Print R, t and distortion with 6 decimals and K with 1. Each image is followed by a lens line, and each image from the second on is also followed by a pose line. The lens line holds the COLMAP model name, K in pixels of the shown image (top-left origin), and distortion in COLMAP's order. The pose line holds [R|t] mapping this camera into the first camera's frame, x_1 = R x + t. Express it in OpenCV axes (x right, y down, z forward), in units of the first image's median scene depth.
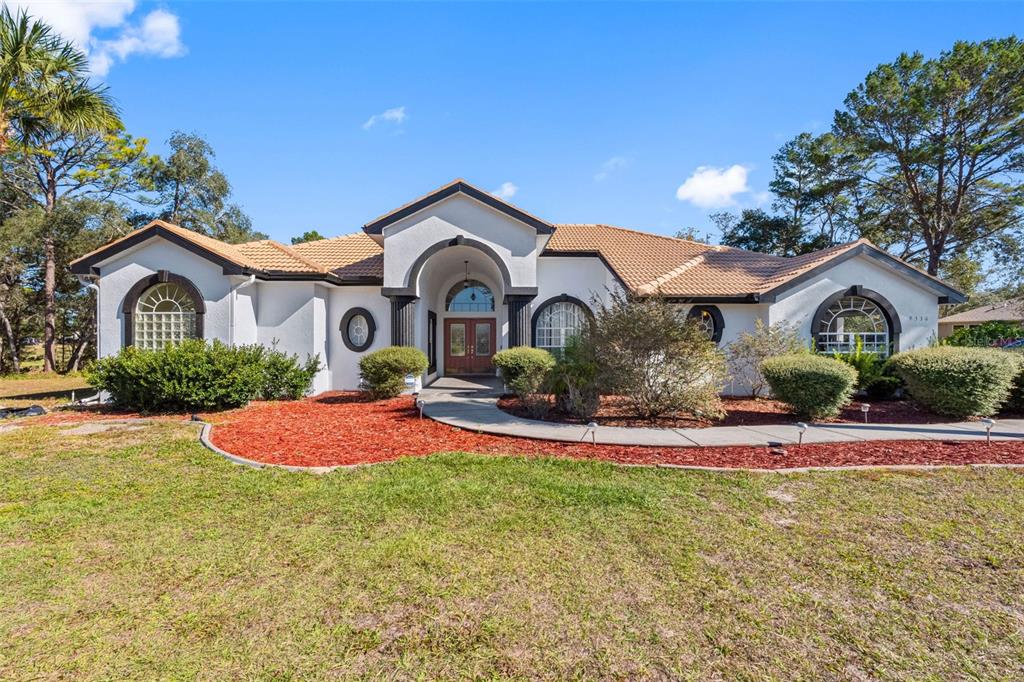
lens RADIAL K [[456.0, 0, 511.1], [0, 456.0, 343.9], [0, 0, 1]] dist [-0.002125, 0.000108]
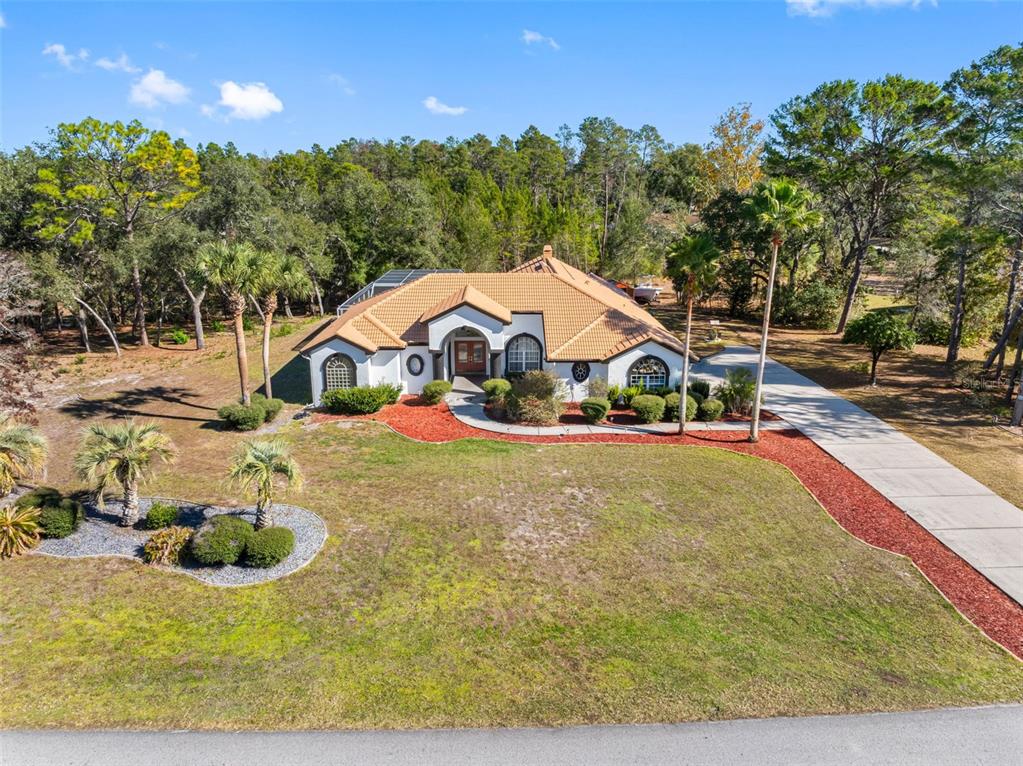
lens RADIAL K [[713.8, 0, 511.5], [0, 713.8, 383.0], [0, 0, 1]] dist [-0.005202, 0.007310]
pose [[0.999779, 0.006206, -0.020109, 0.161631], [-0.000647, 0.964147, 0.265367, -0.841705], [0.021035, -0.265295, 0.963938, -2.177031]]
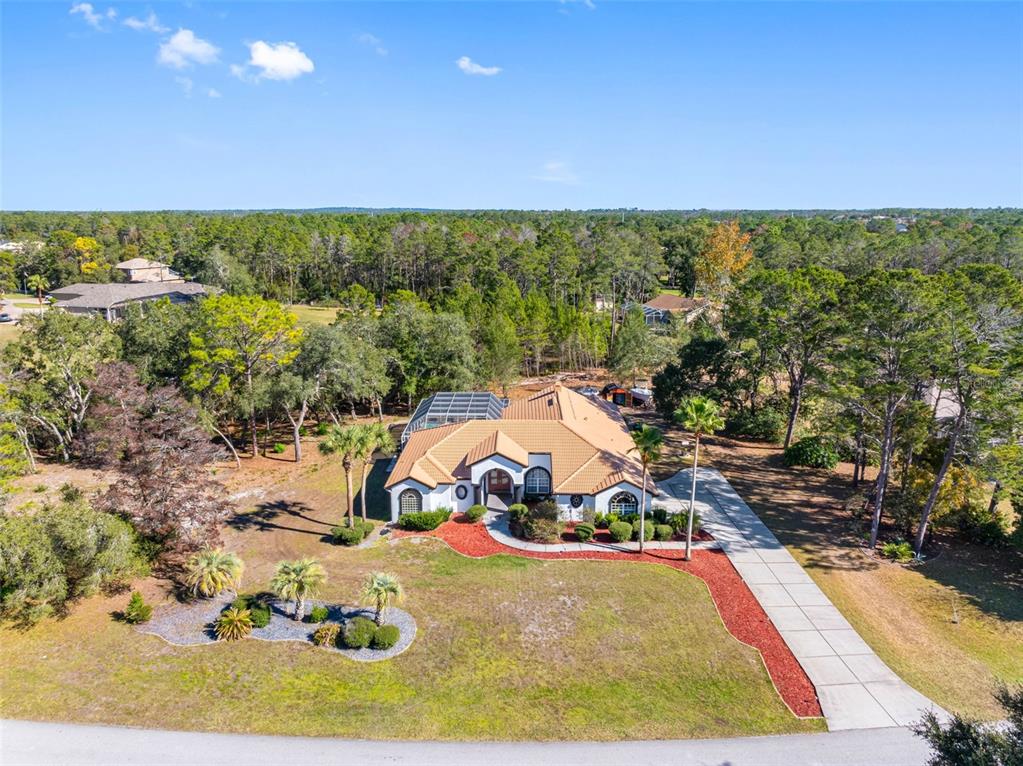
lens RADIAL K [[710.9, 0, 511.5], [0, 710.9, 383.0], [0, 0, 1]] dist [0.002532, -0.024976]
pose [[0.998479, 0.012163, -0.053777, 0.227181], [0.000084, 0.975029, 0.222078, -1.815720], [0.055136, -0.221745, 0.973545, -3.413524]]
